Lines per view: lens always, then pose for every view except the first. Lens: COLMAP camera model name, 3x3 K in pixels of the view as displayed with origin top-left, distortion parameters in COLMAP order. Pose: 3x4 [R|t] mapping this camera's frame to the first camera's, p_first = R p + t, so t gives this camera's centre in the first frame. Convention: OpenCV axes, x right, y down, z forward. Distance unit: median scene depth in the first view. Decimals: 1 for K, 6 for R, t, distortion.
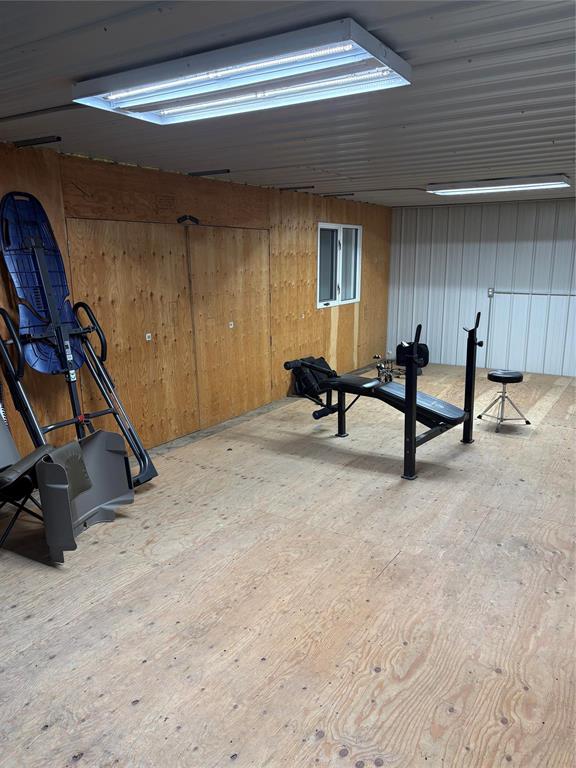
lens RADIAL K [[580.0, 0, 313.8], [0, 580.0, 385.2], [0, 0, 1]] dist [0.056843, -0.058100]
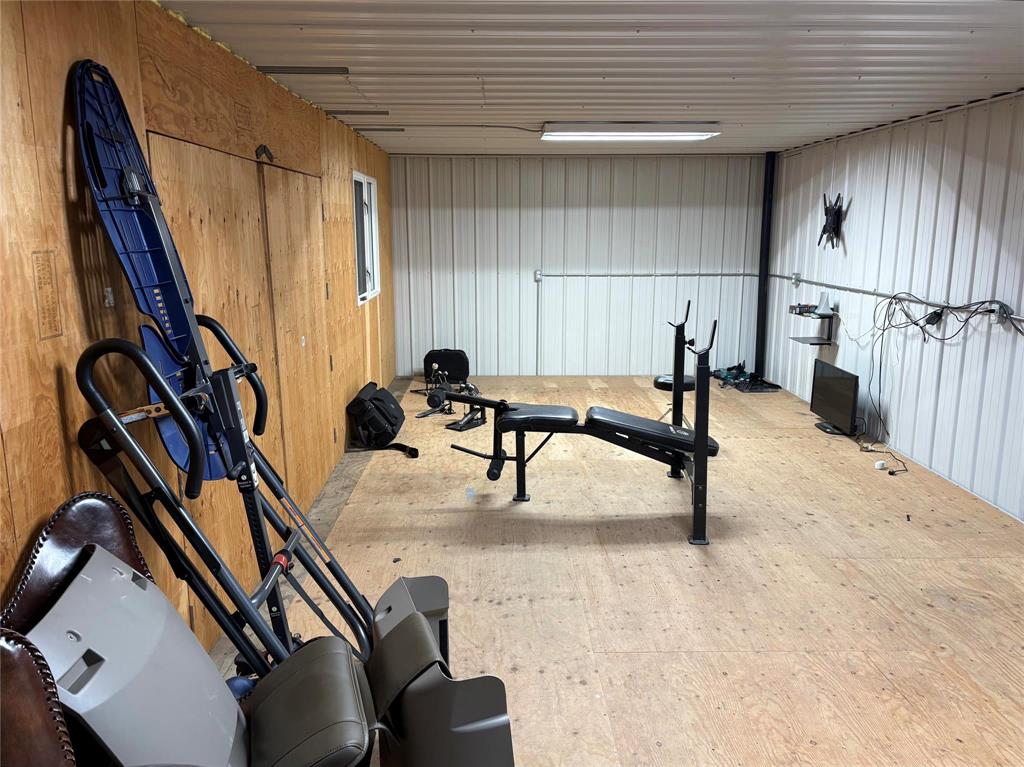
lens RADIAL K [[773.3, 0, 512.6], [0, 773.3, 382.9], [0, 0, 1]] dist [0.056843, -0.058100]
pose [[0.835673, -0.101298, 0.539805, -0.416024], [0.112981, 0.993530, 0.011537, -0.053659], [-0.537482, 0.051346, 0.841711, 0.274456]]
